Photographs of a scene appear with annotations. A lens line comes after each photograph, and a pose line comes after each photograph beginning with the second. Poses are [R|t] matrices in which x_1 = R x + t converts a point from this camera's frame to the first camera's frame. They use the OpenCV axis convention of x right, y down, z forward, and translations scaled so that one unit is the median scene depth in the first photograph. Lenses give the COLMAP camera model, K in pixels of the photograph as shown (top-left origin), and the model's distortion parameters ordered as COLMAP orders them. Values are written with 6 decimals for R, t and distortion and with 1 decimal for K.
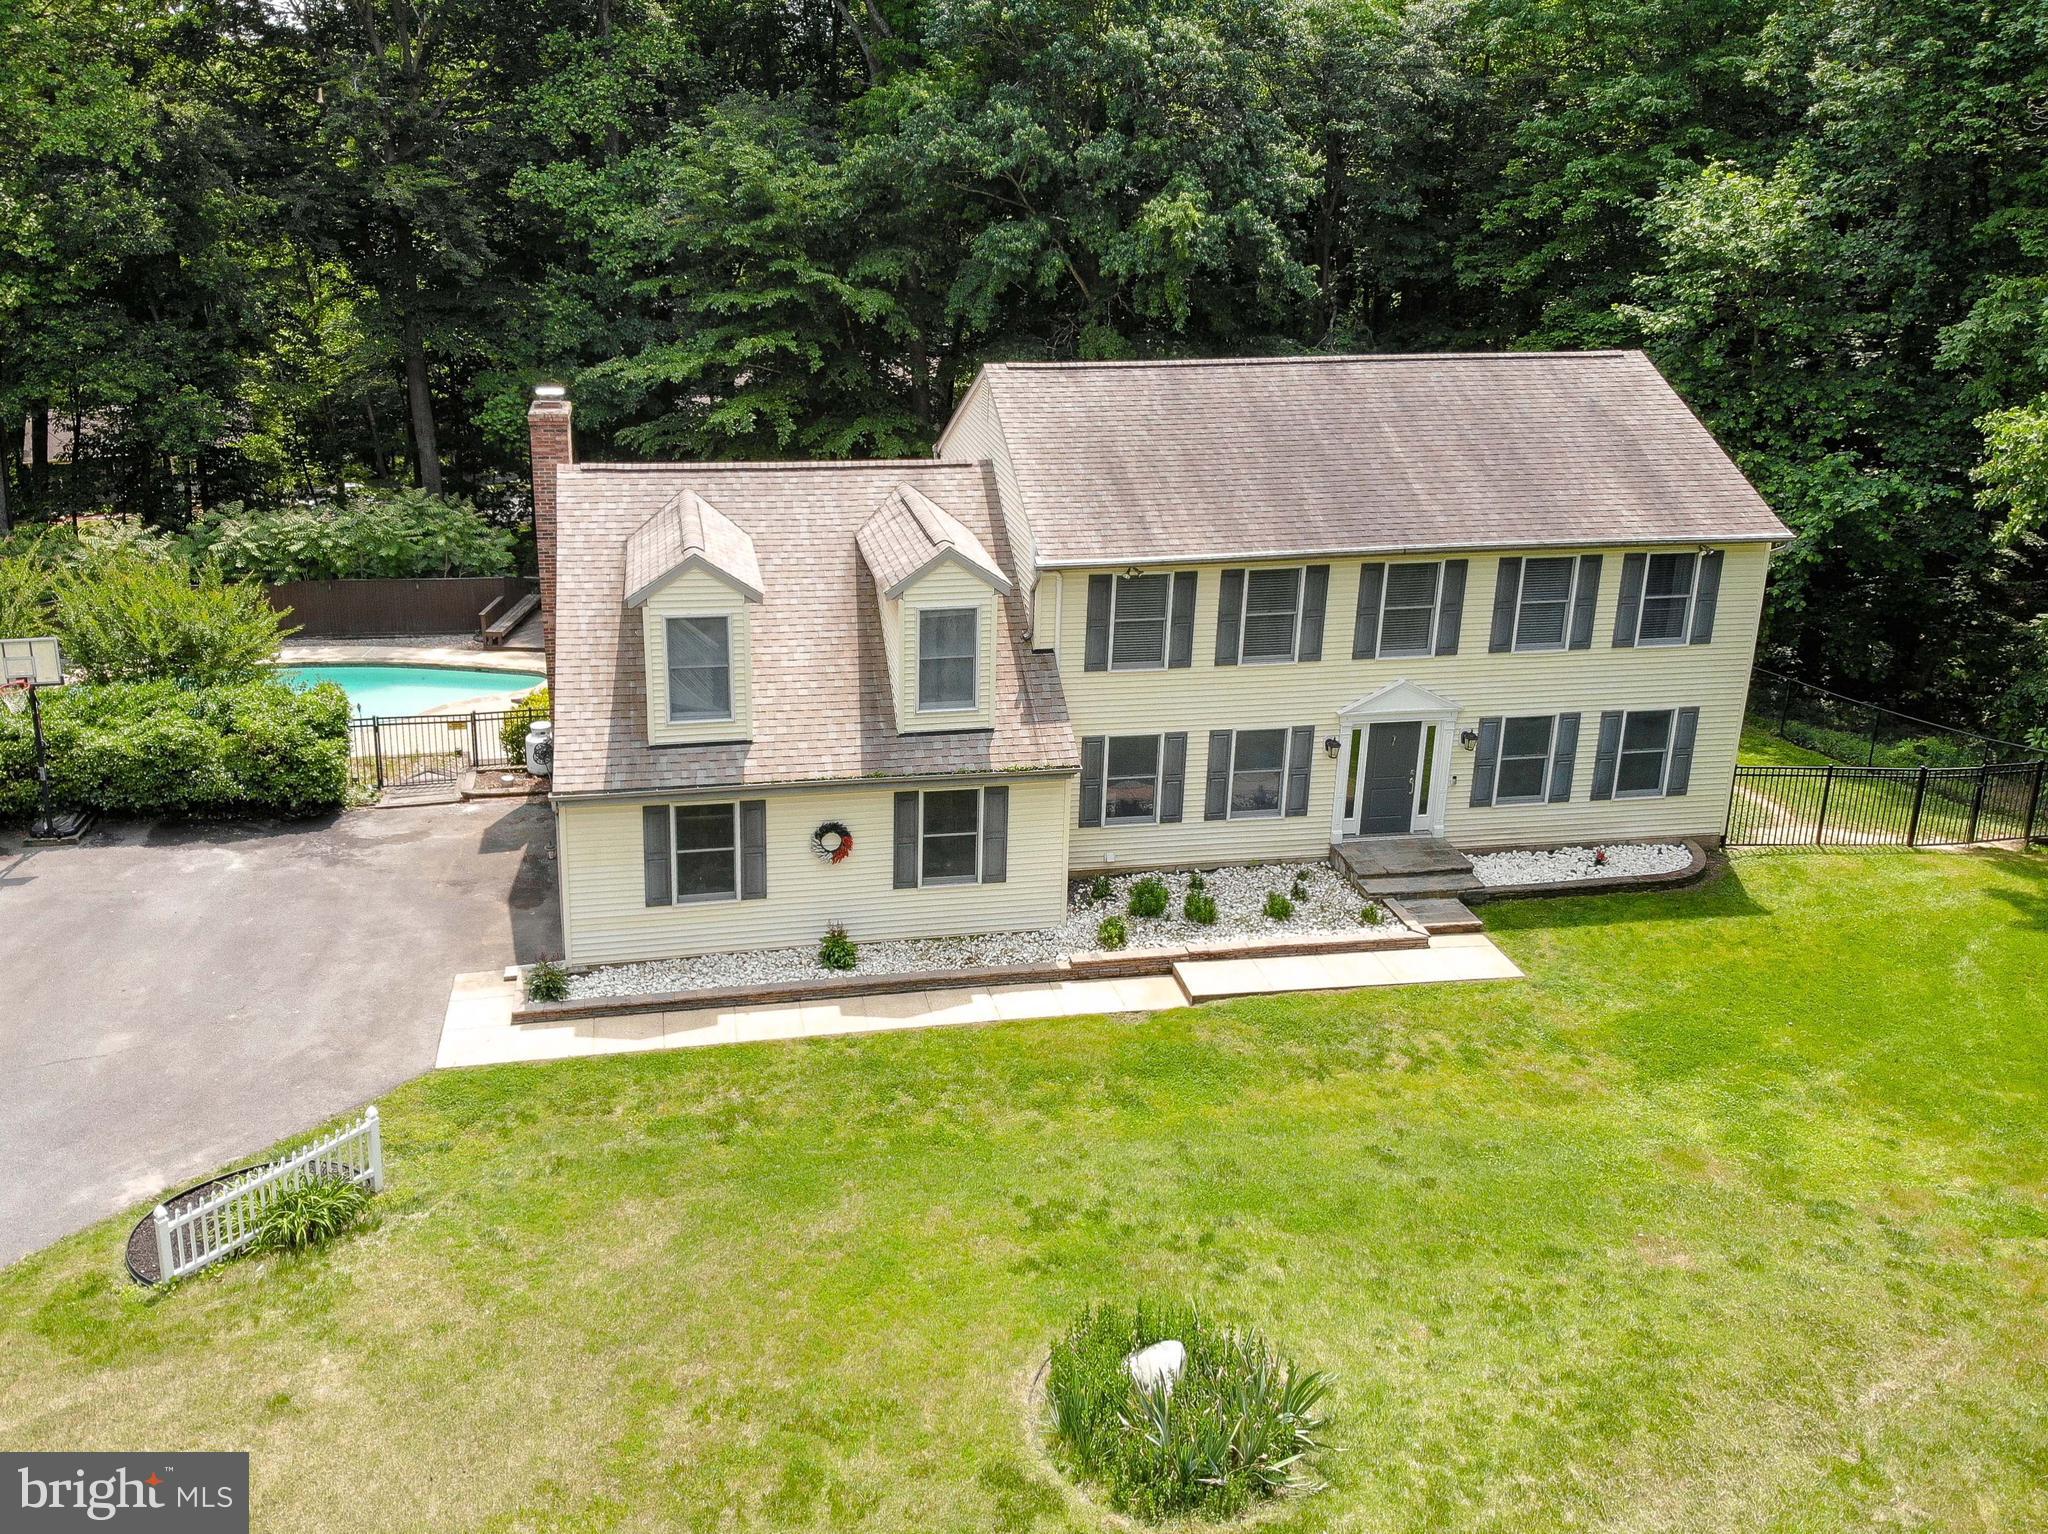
lens RADIAL K [[1544.4, 0, 904.1], [0, 1544.4, 610.3], [0, 0, 1]] dist [0.147230, -0.232289]
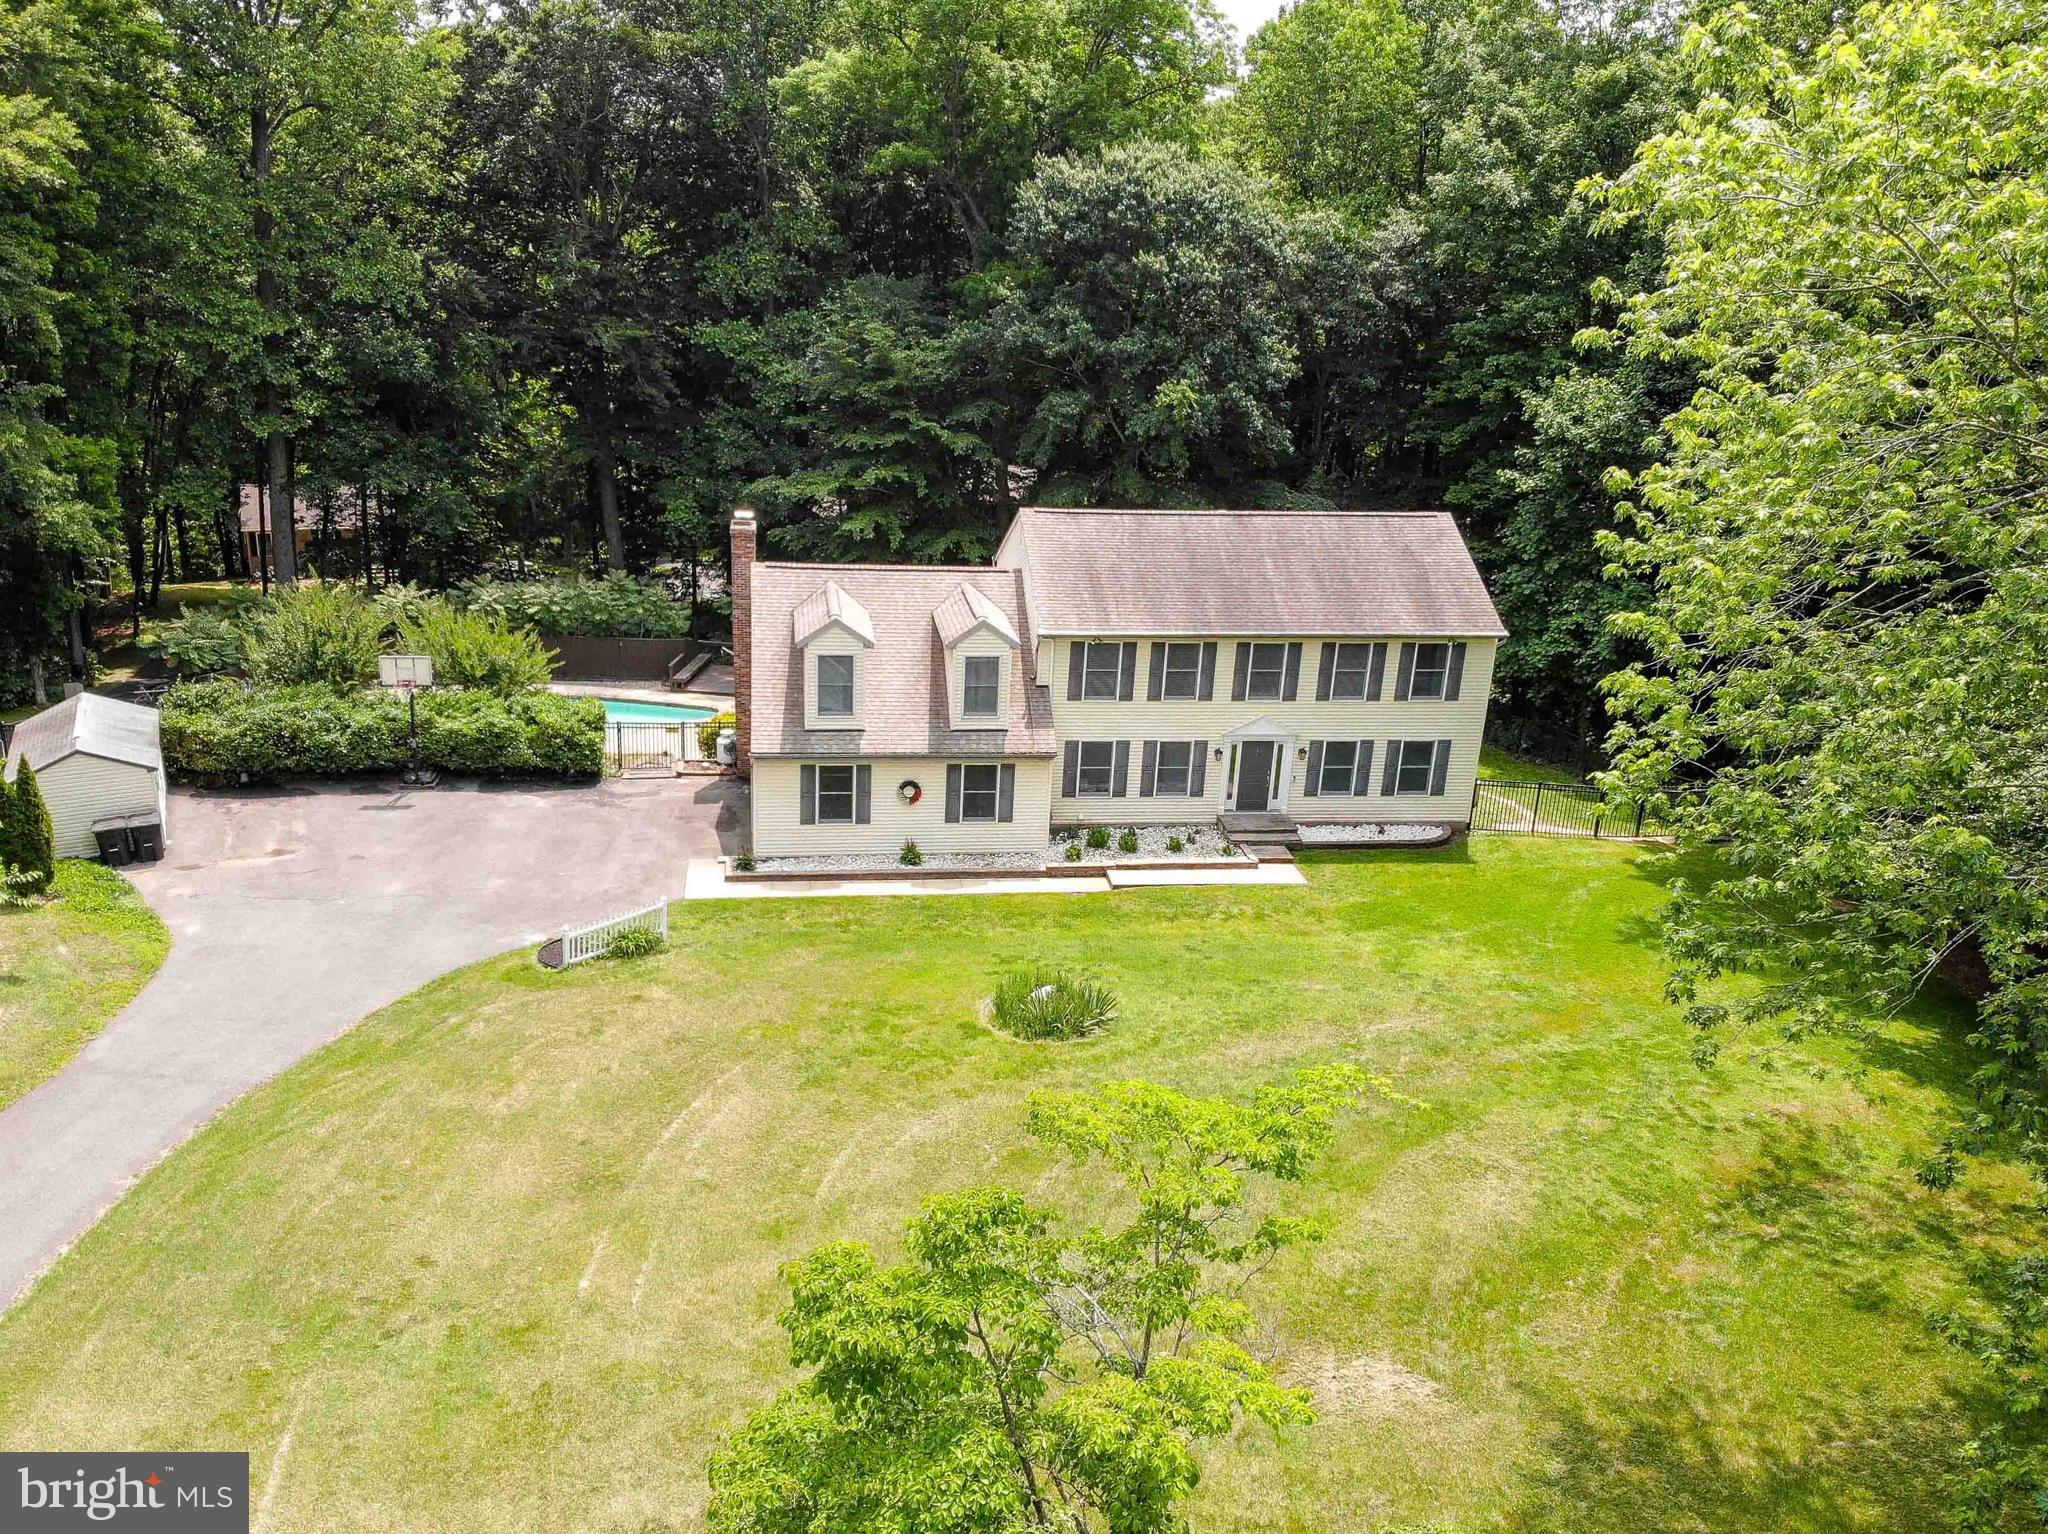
lens RADIAL K [[1584.1, 0, 1020.5], [0, 1584.1, 770.7], [0, 0, 1]] dist [0.265551, -0.599984]
pose [[0.999212, 0.039628, 0.002212, 0.064397], [-0.039685, 0.998408, 0.040085, 0.046686], [-0.000620, -0.040141, 0.999194, -0.684703]]
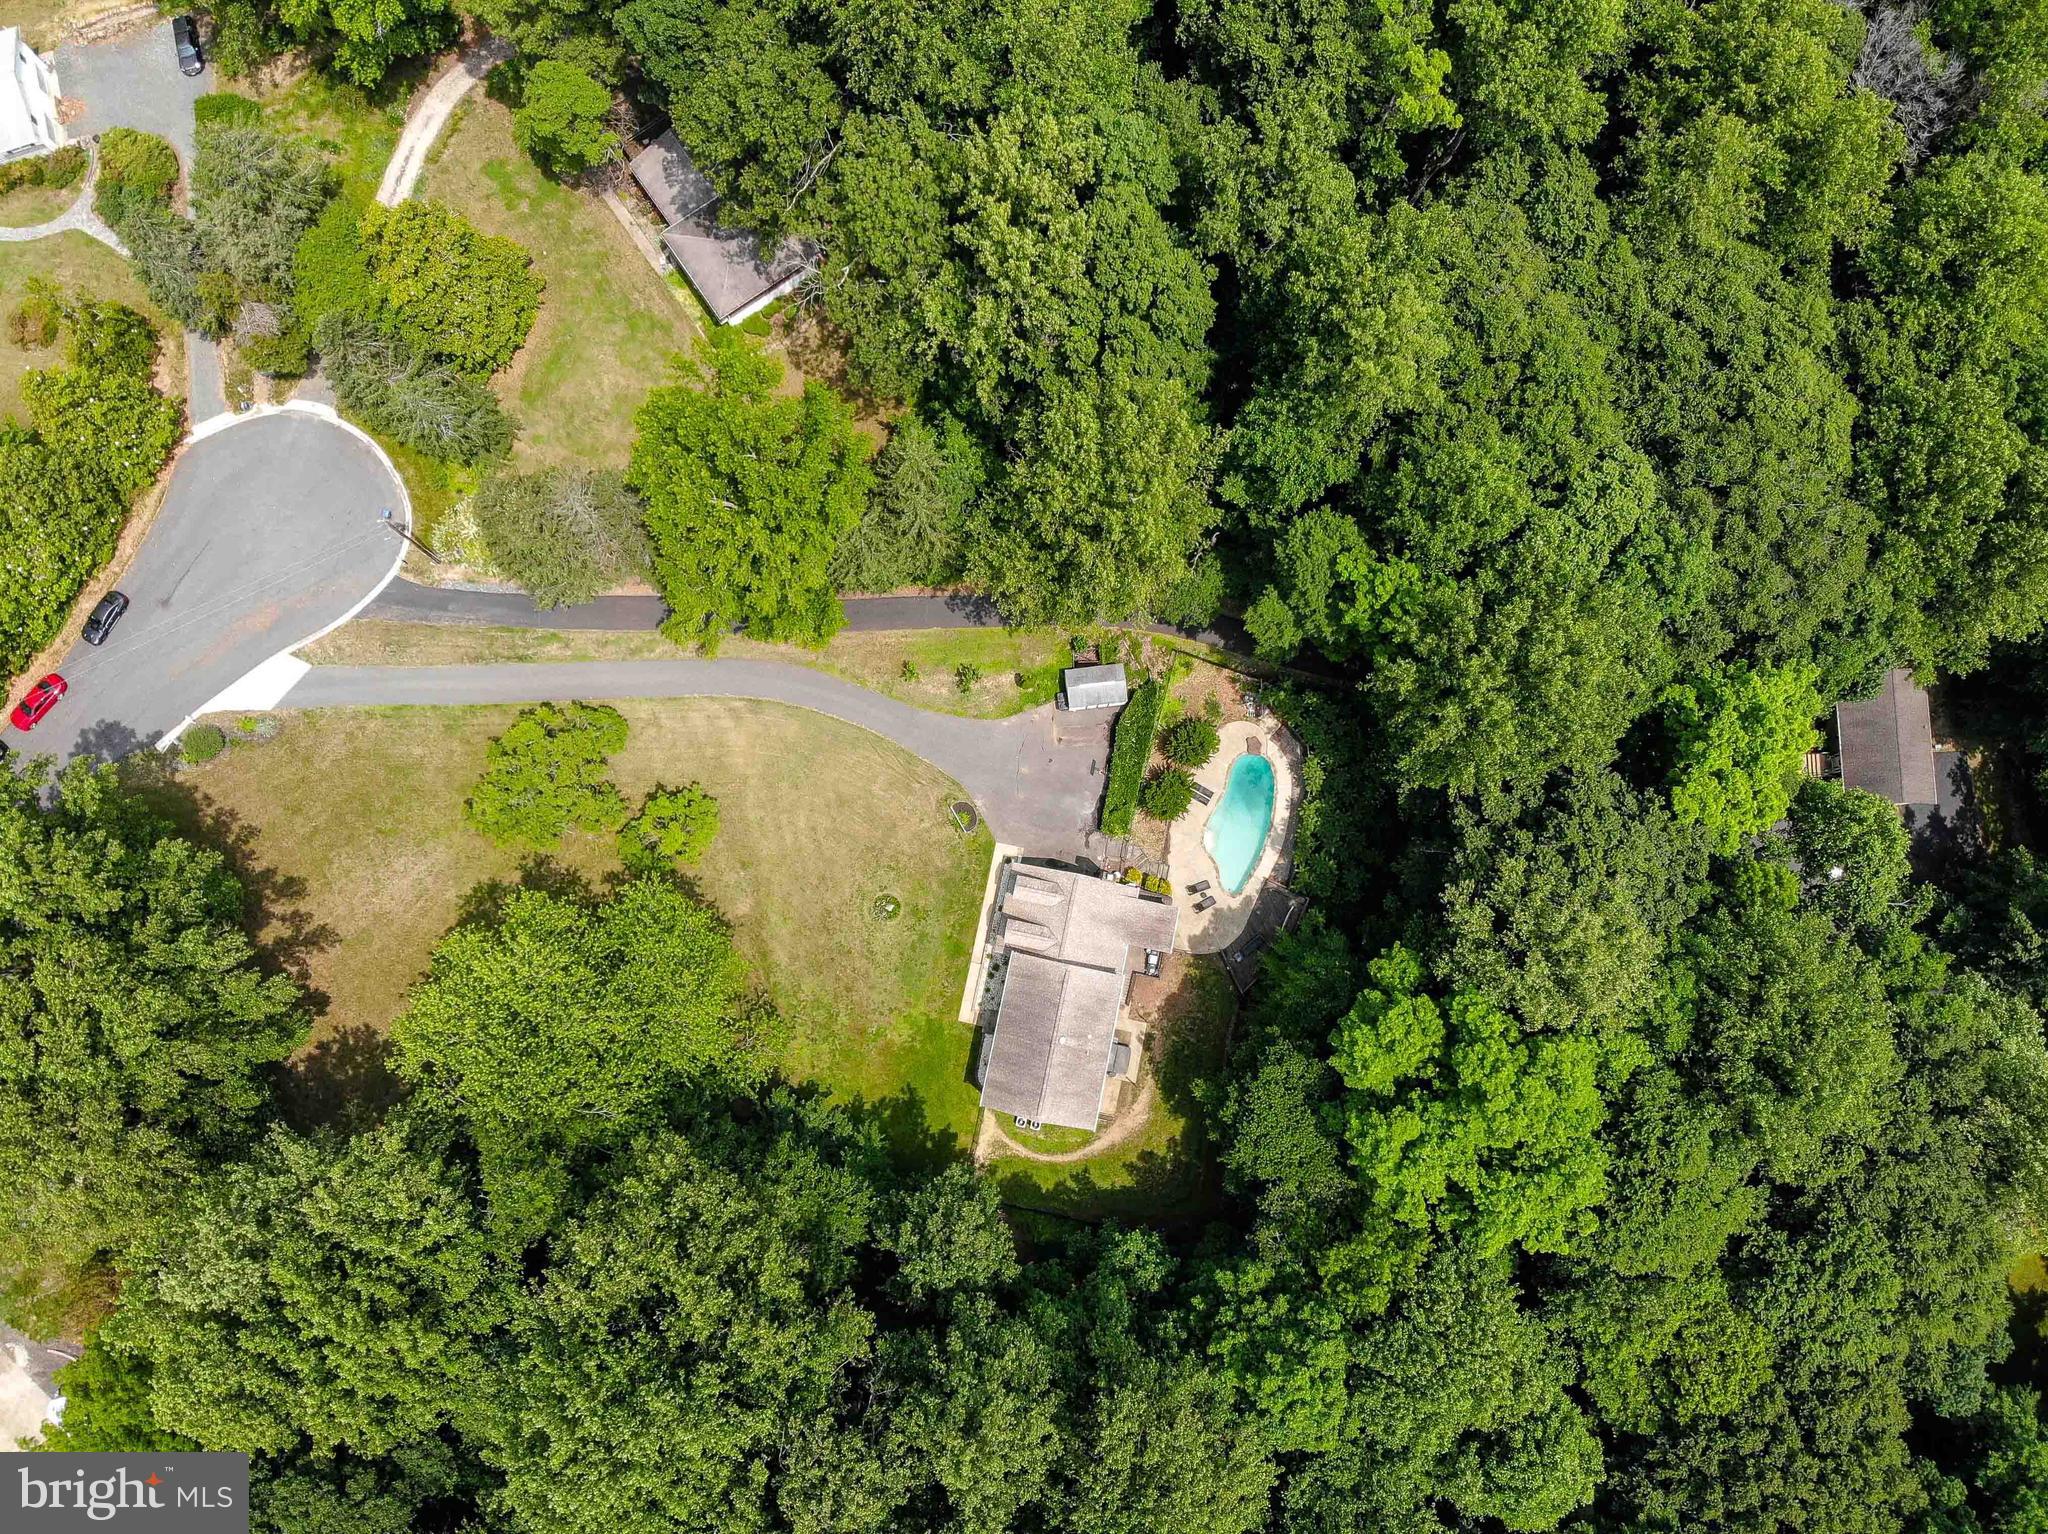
lens RADIAL K [[1491.0, 0, 1012.9], [0, 1491.0, 763.6], [0, 0, 1]] dist [0.233383, -0.433103]
pose [[-0.353618, 0.928911, -0.109904, 0.046738], [-0.275965, 0.008661, 0.961129, -4.706237], [0.893755, 0.370202, 0.253284, -0.518580]]
